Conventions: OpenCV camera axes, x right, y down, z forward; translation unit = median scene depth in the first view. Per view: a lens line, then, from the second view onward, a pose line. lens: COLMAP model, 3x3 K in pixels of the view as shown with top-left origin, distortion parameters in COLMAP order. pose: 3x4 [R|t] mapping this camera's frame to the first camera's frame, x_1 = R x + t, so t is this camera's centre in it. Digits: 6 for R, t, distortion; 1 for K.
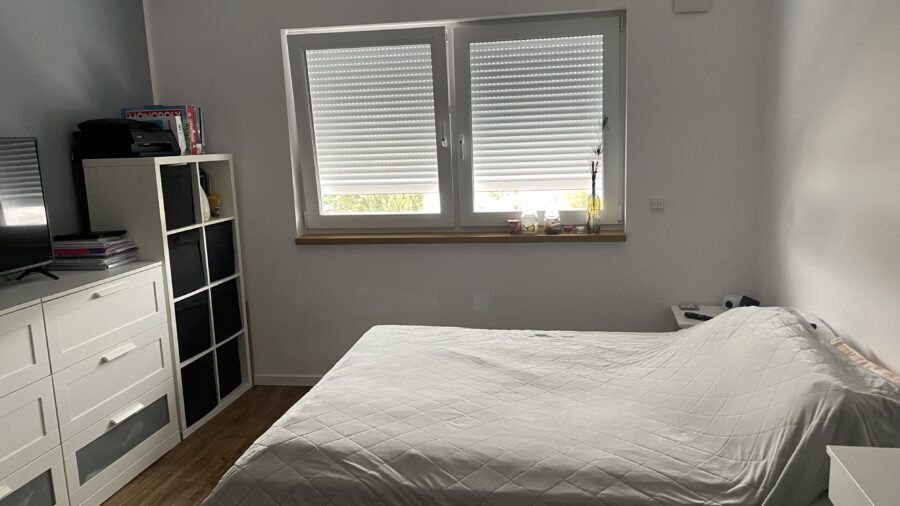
lens RADIAL K [[673.2, 0, 453.4], [0, 673.2, 252.6], [0, 0, 1]] dist [0.090512, -0.117764]
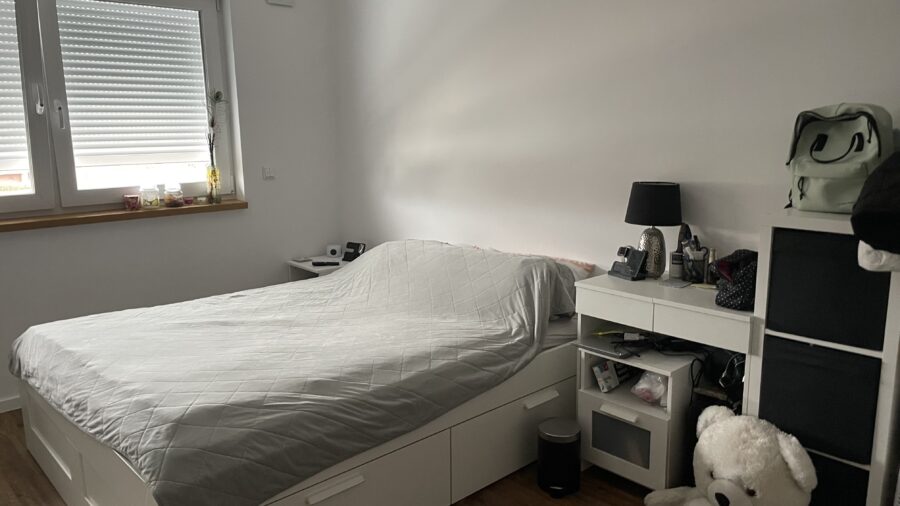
lens RADIAL K [[673.2, 0, 453.4], [0, 673.2, 252.6], [0, 0, 1]] dist [0.090512, -0.117764]
pose [[0.616683, -0.124129, 0.777363, -0.449730], [0.119823, 0.990785, 0.063152, 0.028385], [-0.778039, 0.054201, 0.625874, 0.073423]]
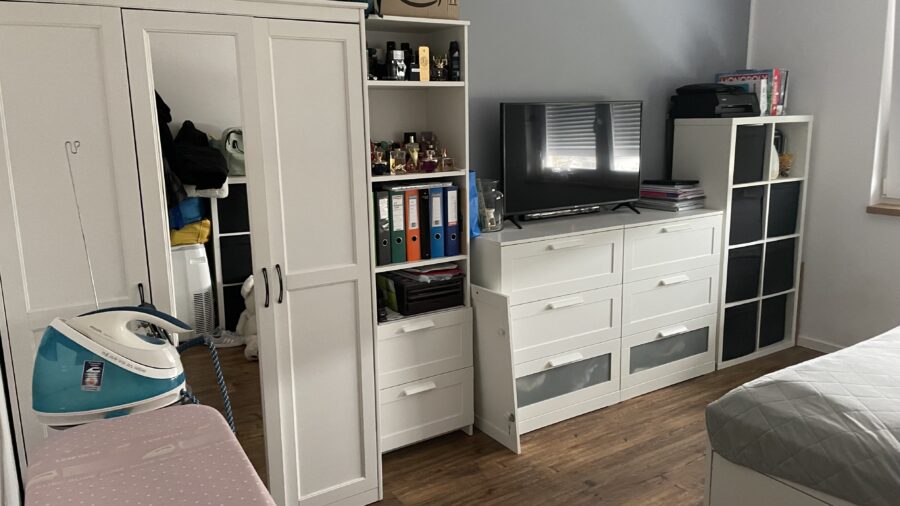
lens RADIAL K [[673.2, 0, 453.4], [0, 673.2, 252.6], [0, 0, 1]] dist [0.090512, -0.117764]
pose [[0.677860, 0.166504, -0.716088, 0.087035], [-0.125020, 0.985936, 0.110902, 0.011552], [0.724483, 0.014349, 0.689144, -0.100771]]
